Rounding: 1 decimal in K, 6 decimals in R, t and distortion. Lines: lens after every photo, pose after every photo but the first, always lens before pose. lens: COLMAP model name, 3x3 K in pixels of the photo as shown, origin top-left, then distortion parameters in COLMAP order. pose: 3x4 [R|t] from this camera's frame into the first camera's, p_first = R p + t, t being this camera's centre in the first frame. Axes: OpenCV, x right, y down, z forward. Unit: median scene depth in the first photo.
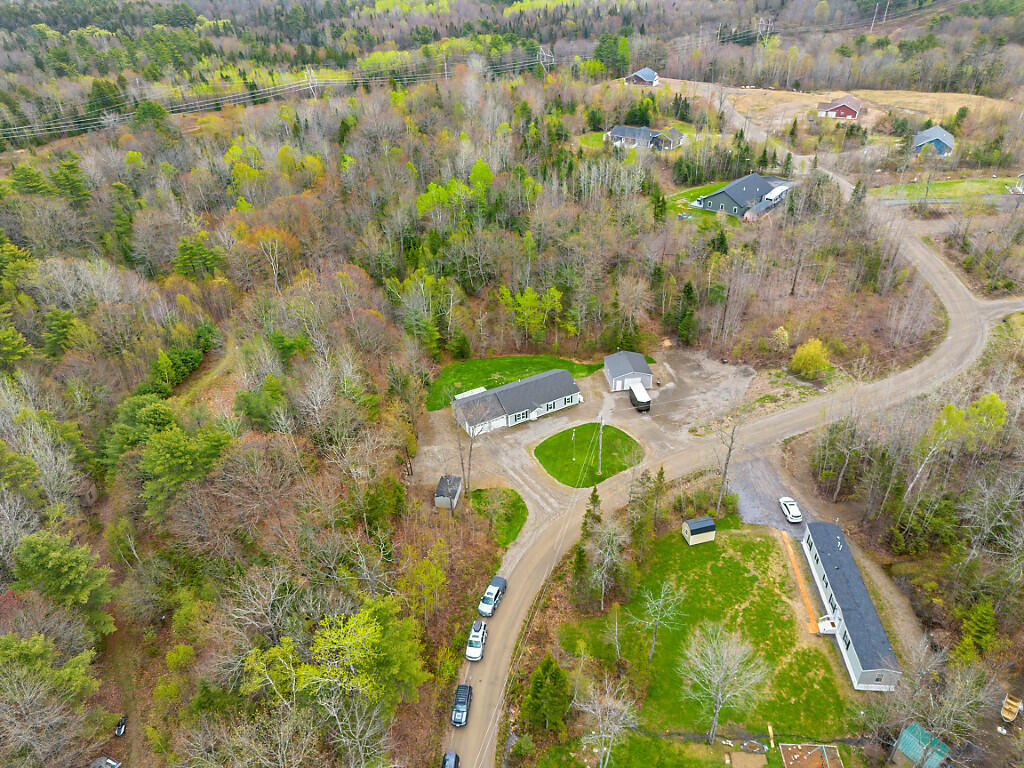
lens RADIAL K [[741.4, 0, 512.0], [0, 741.4, 384.0], [0, 0, 1]] dist [0.092291, -0.070123]
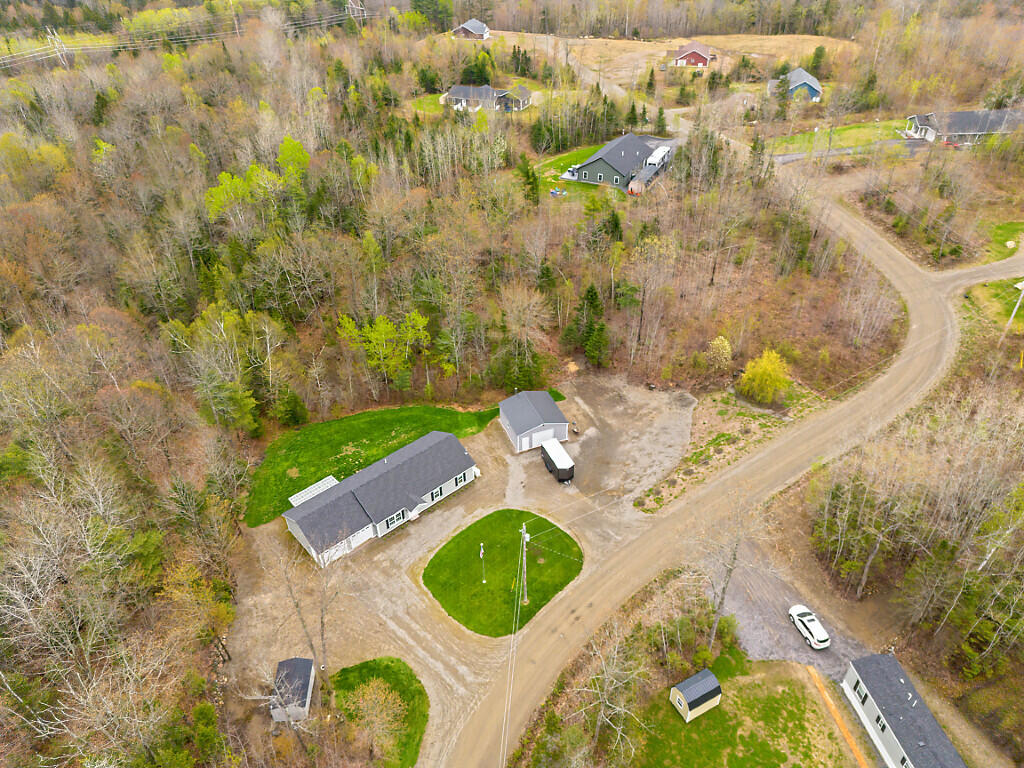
lens RADIAL K [[741.4, 0, 512.0], [0, 741.4, 384.0], [0, 0, 1]] dist [0.092291, -0.070123]
pose [[0.973987, -0.127065, 0.187629, 0.003309], [0.119482, 0.991514, 0.051235, -0.076010], [-0.192547, -0.027484, 0.980903, 0.242142]]
